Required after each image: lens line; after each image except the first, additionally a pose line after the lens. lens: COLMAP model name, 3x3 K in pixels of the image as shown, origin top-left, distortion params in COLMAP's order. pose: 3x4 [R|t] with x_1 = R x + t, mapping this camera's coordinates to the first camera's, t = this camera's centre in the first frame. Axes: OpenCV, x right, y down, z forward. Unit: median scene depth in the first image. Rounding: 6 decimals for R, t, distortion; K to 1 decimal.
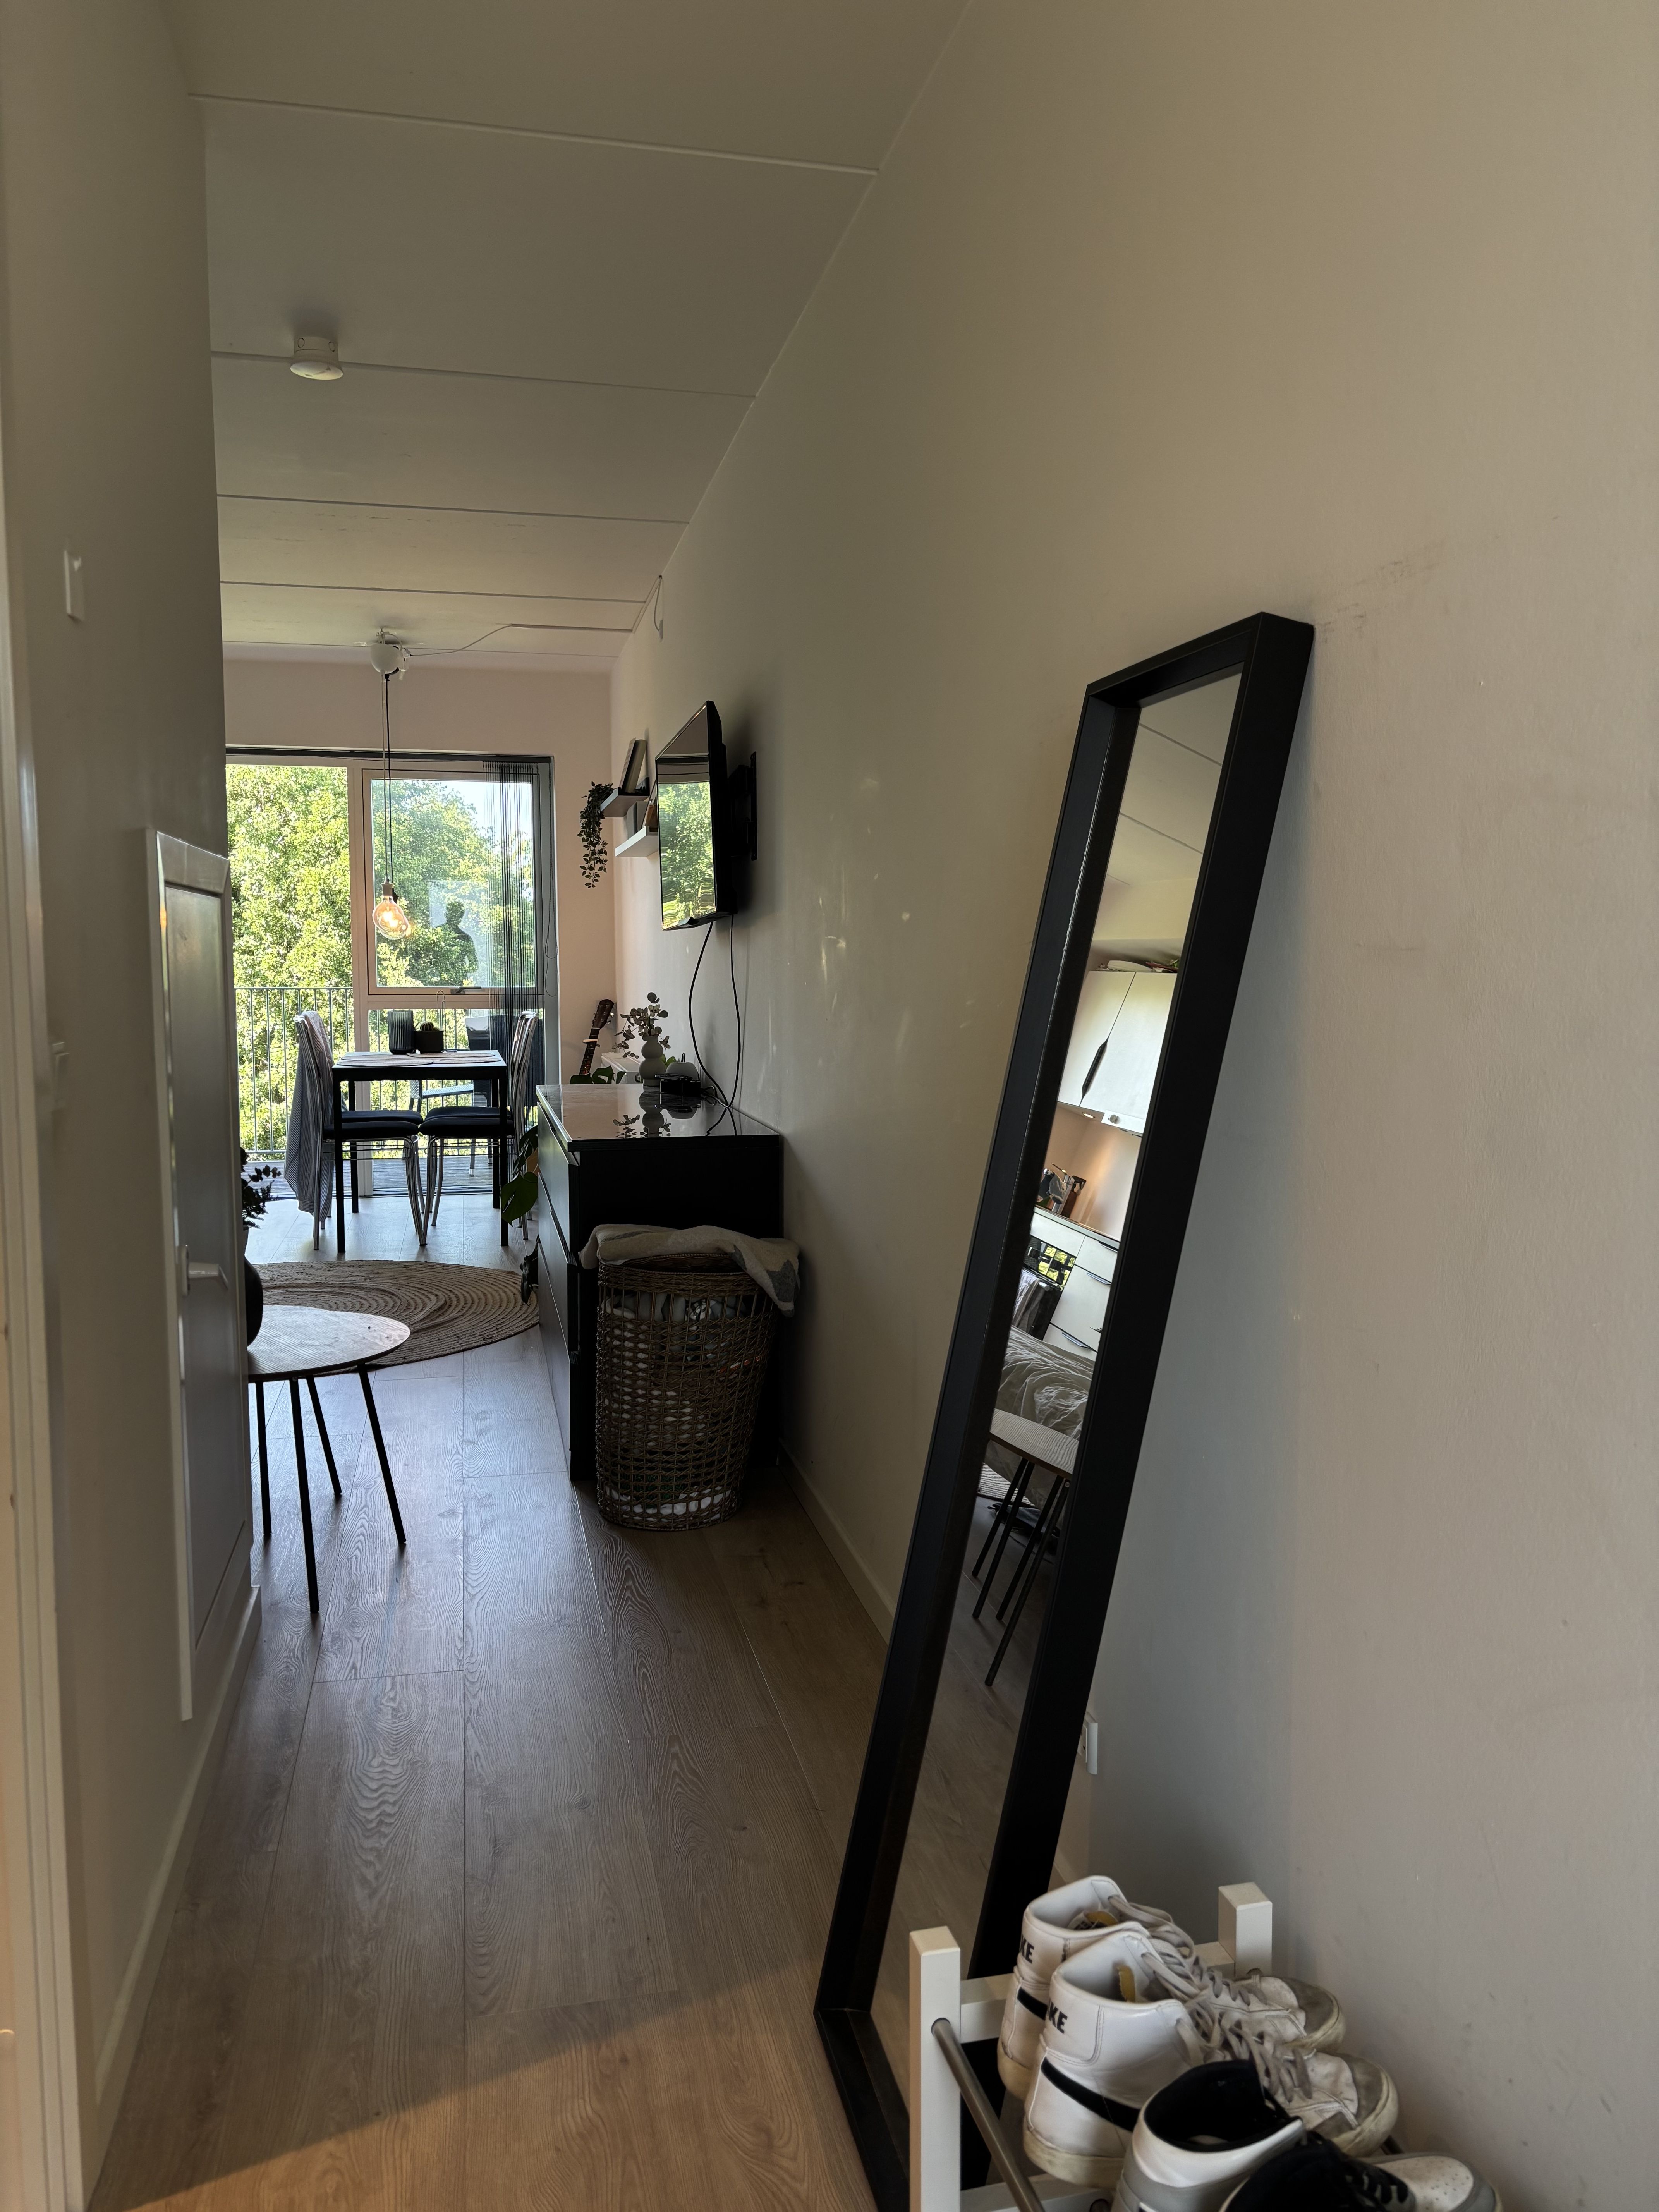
lens RADIAL K [[1687.4, 0, 832.4], [0, 1687.4, 1107.3], [0, 0, 1]] dist [0.012688, 0.002601]
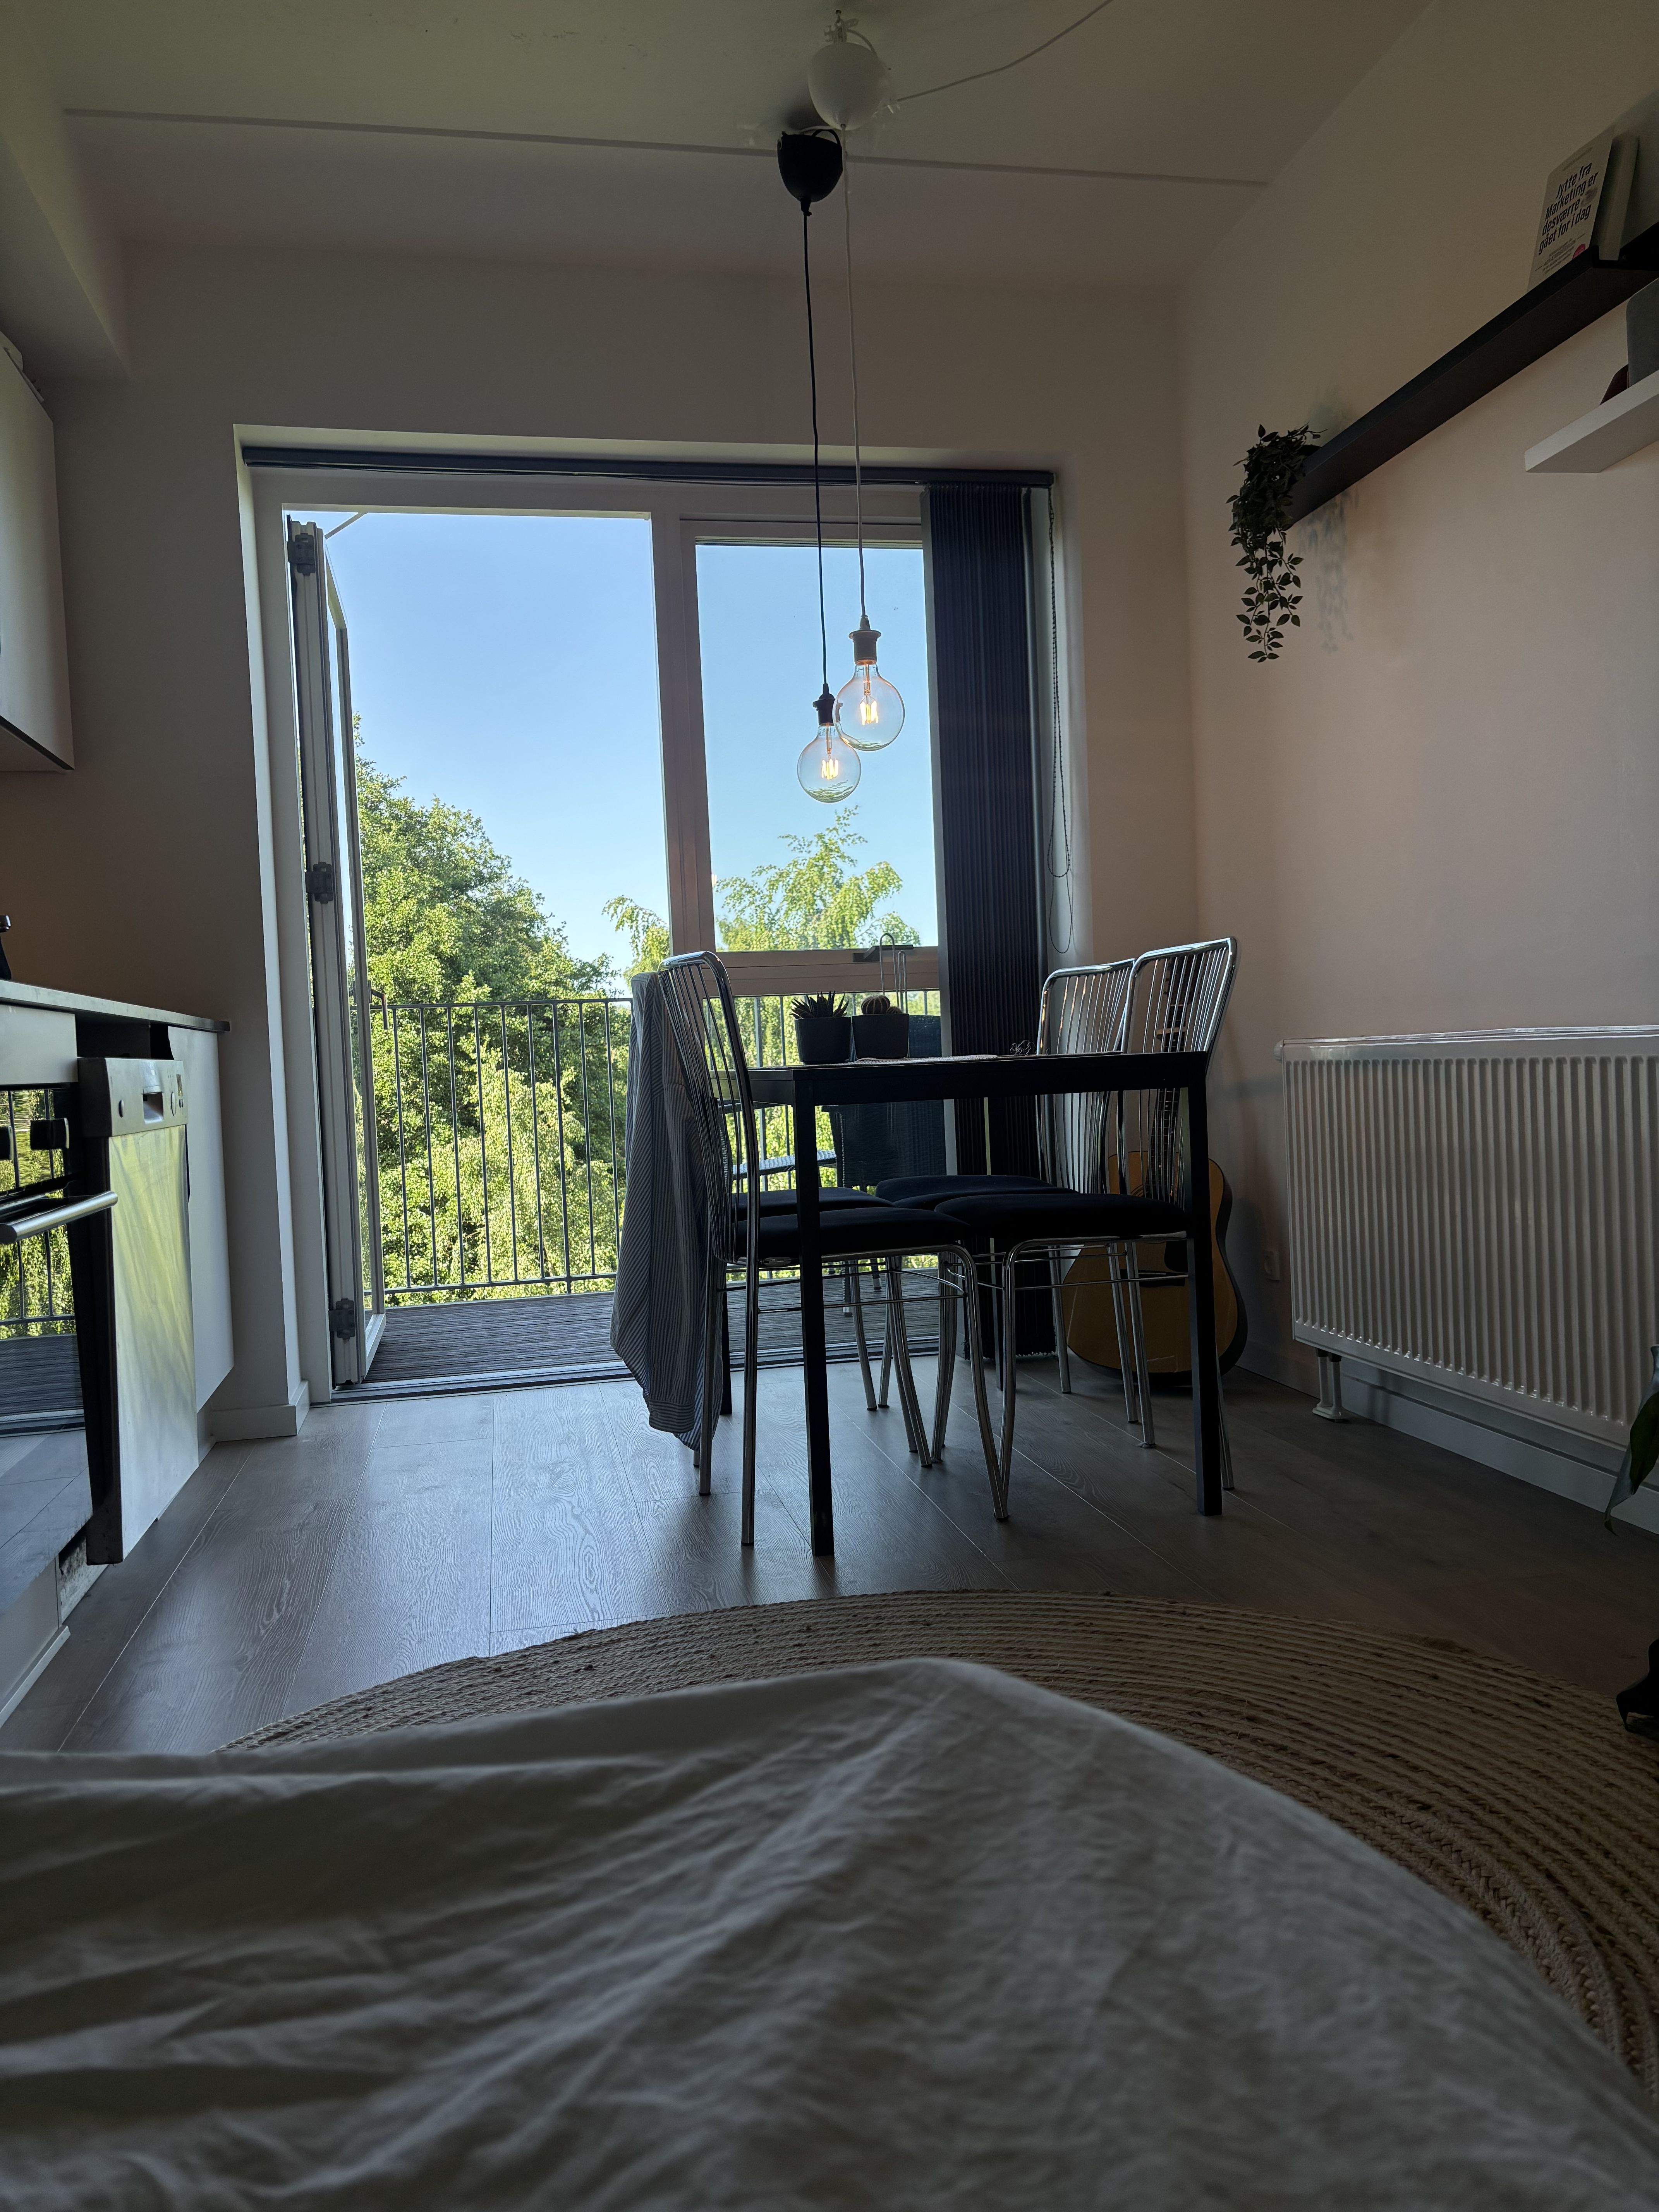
lens RADIAL K [[1687.4, 0, 837.6], [0, 1687.4, 1108.7], [0, 0, 1]] dist [0.012688, 0.002601]
pose [[0.998740, -0.046635, -0.018534, -0.060577], [0.045458, 0.997189, -0.059563, 0.001998], [0.021260, 0.058646, 0.998052, 0.134626]]
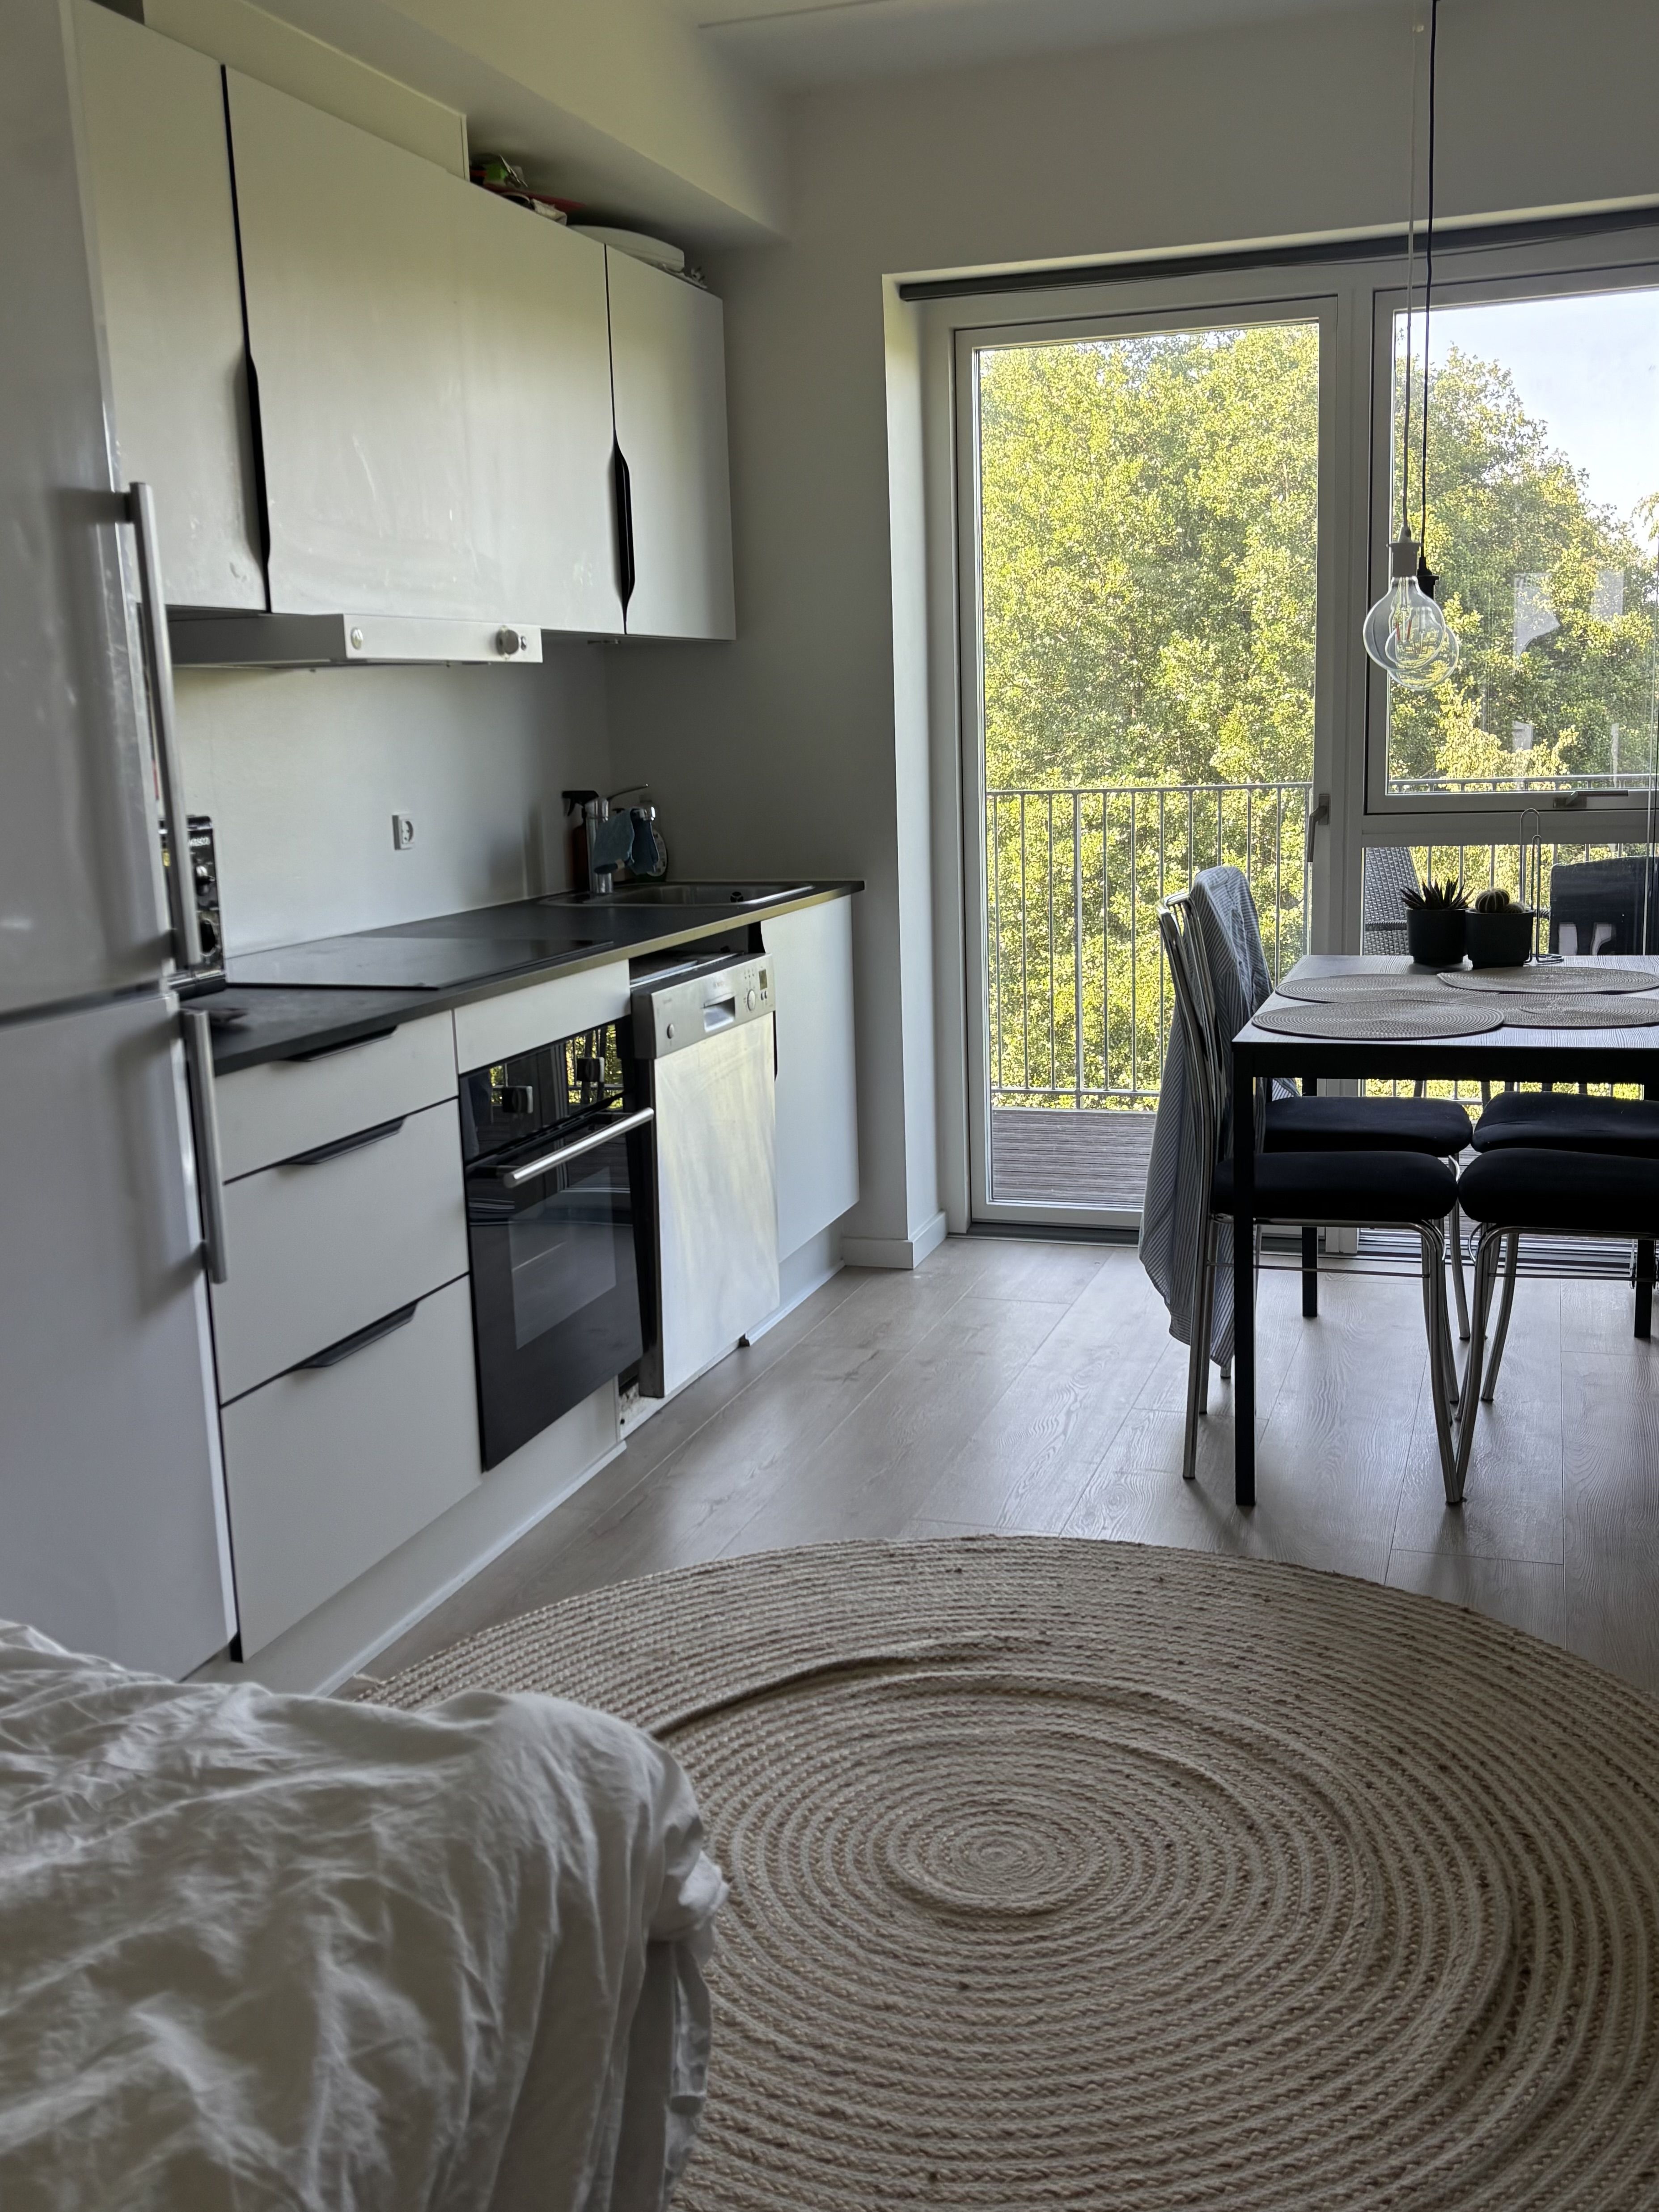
lens RADIAL K [[2114.8, 0, 837.8], [0, 2114.8, 1098.0], [0, 0, 1]] dist [0.019474, 0.000000]
pose [[0.859098, 0.059997, -0.508282, -0.027748], [-0.009279, 0.994768, 0.101738, -0.012511], [0.511726, -0.082687, 0.855160, 0.117257]]
